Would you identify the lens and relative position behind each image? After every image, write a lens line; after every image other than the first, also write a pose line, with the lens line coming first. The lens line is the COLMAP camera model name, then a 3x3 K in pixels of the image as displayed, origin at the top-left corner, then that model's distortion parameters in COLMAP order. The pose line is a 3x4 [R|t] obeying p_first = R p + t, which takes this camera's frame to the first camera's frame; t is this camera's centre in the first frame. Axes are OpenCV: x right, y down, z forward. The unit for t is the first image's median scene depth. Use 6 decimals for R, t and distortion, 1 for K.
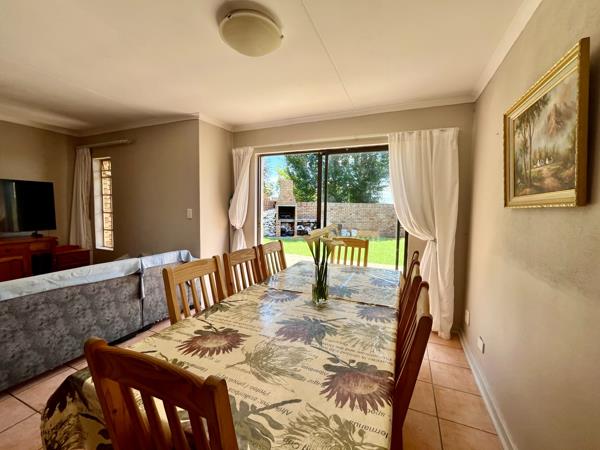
lens RADIAL K [[253.4, 0, 299.0], [0, 253.4, 222.4], [0, 0, 1]] dist [-0.002304, 0.000007]
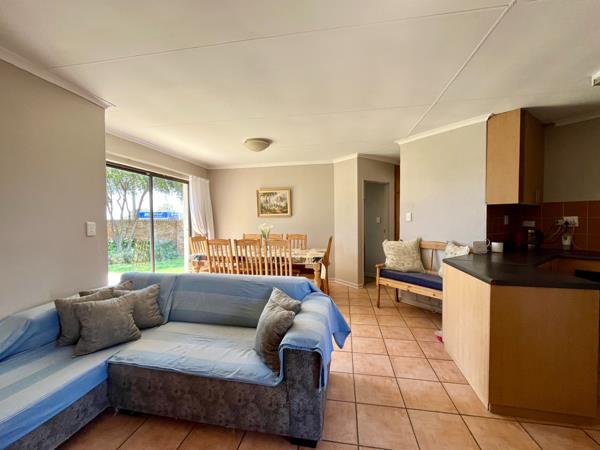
lens RADIAL K [[240.1, 0, 301.0], [0, 240.1, 224.0], [0, 0, 1]] dist [0.001682, 0.000009]
pose [[-0.220951, -0.035467, 0.974640, -1.377703], [0.062787, 0.996748, 0.050505, -0.051363], [-0.973262, 0.072354, -0.218005, 0.636374]]
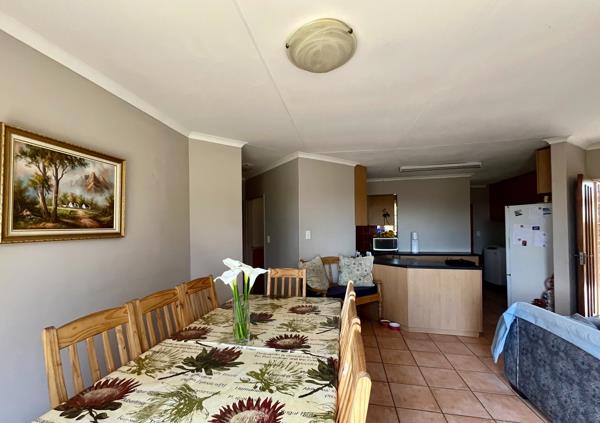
lens RADIAL K [[254.6, 0, 287.7], [0, 254.6, 226.4], [0, 0, 1]] dist [0.000033, 0.000016]
pose [[-0.984209, -0.005279, -0.176931, 0.045579], [-0.013197, 0.998962, 0.043602, -0.085693], [0.176517, 0.045249, -0.983257, 1.067831]]
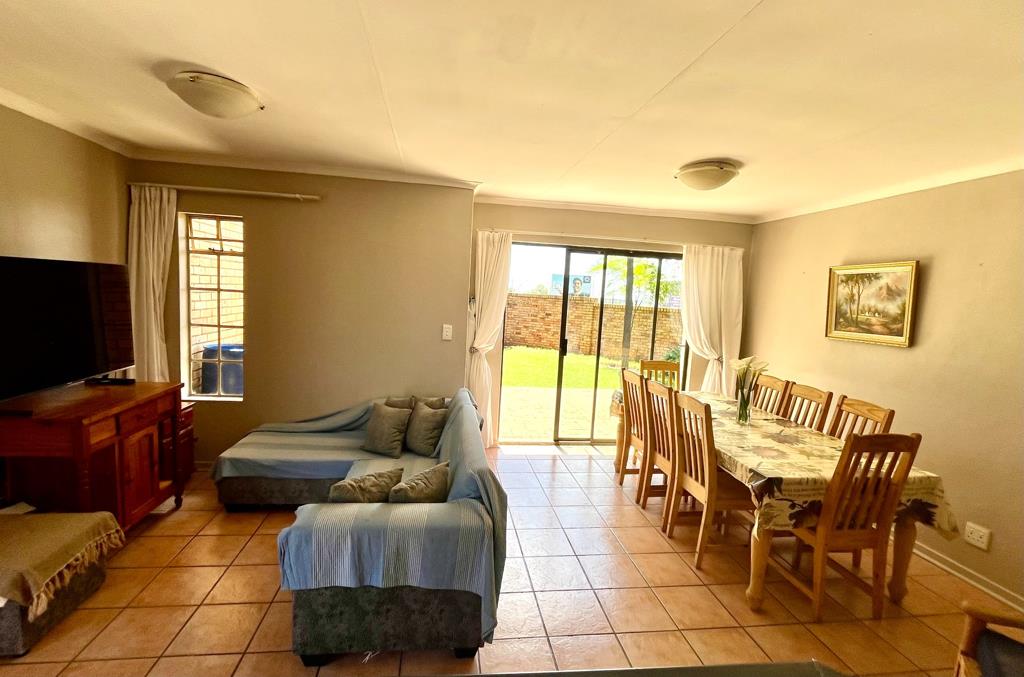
lens RADIAL K [[486.1, 0, 517.0], [0, 486.1, 342.1], [0, 0, 1]] dist [-0.000487, -0.000023]
pose [[0.843599, -0.024752, 0.536404, -1.069238], [-0.008598, 0.998186, 0.059582, -0.095611], [-0.536906, -0.054875, 0.841856, -0.156816]]
